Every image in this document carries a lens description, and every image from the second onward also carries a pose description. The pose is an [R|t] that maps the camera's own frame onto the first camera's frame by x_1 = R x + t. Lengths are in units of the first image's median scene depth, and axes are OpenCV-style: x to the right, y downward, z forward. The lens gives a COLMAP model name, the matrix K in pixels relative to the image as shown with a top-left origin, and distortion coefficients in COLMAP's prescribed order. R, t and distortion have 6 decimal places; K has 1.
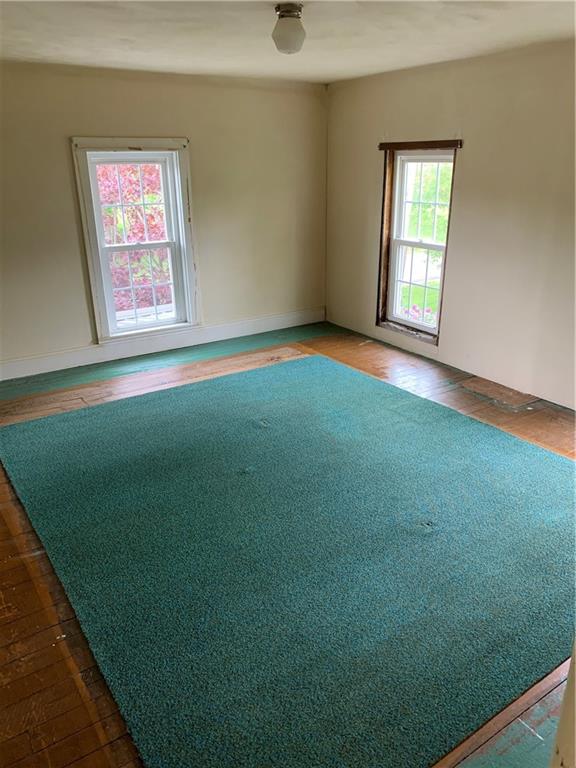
lens RADIAL K [[591.4, 0, 288.0], [0, 591.4, 384.0], [0, 0, 1]] dist [0.005849, 0.000765]
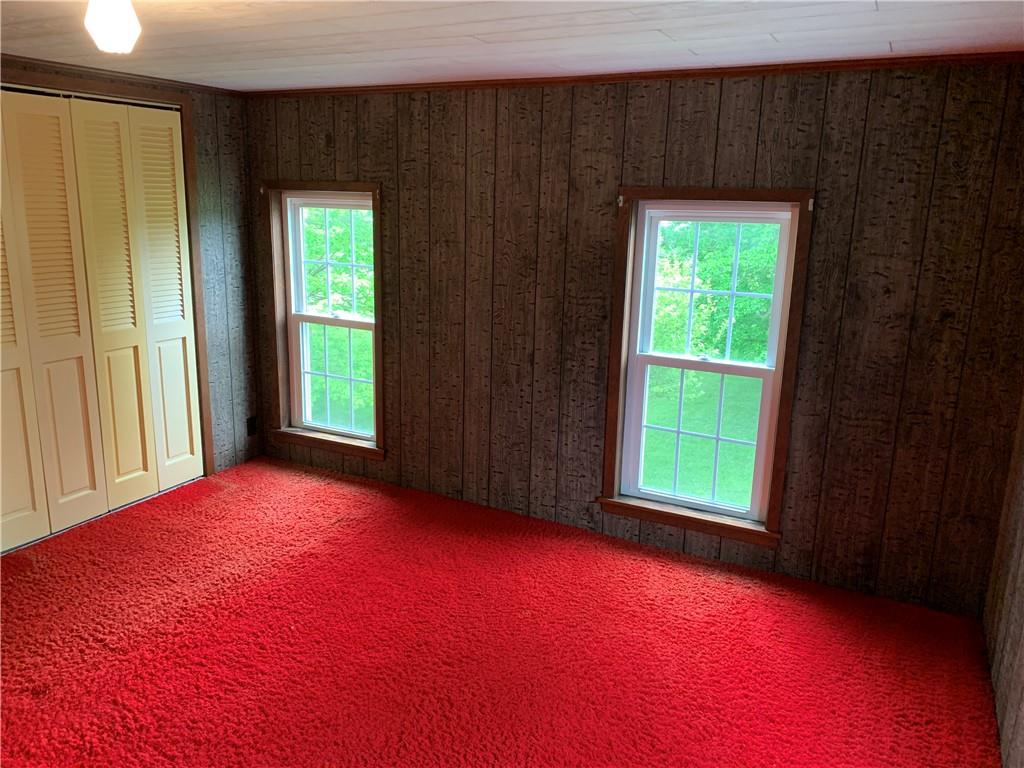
lens RADIAL K [[788.5, 0, 512.0], [0, 788.5, 384.0], [0, 0, 1]] dist [0.005849, 0.000765]
pose [[0.856749, -0.081667, 0.509226, -0.078847], [0.150057, 0.984138, -0.094634, -0.044563], [-0.493420, 0.157490, 0.855414, 0.115226]]
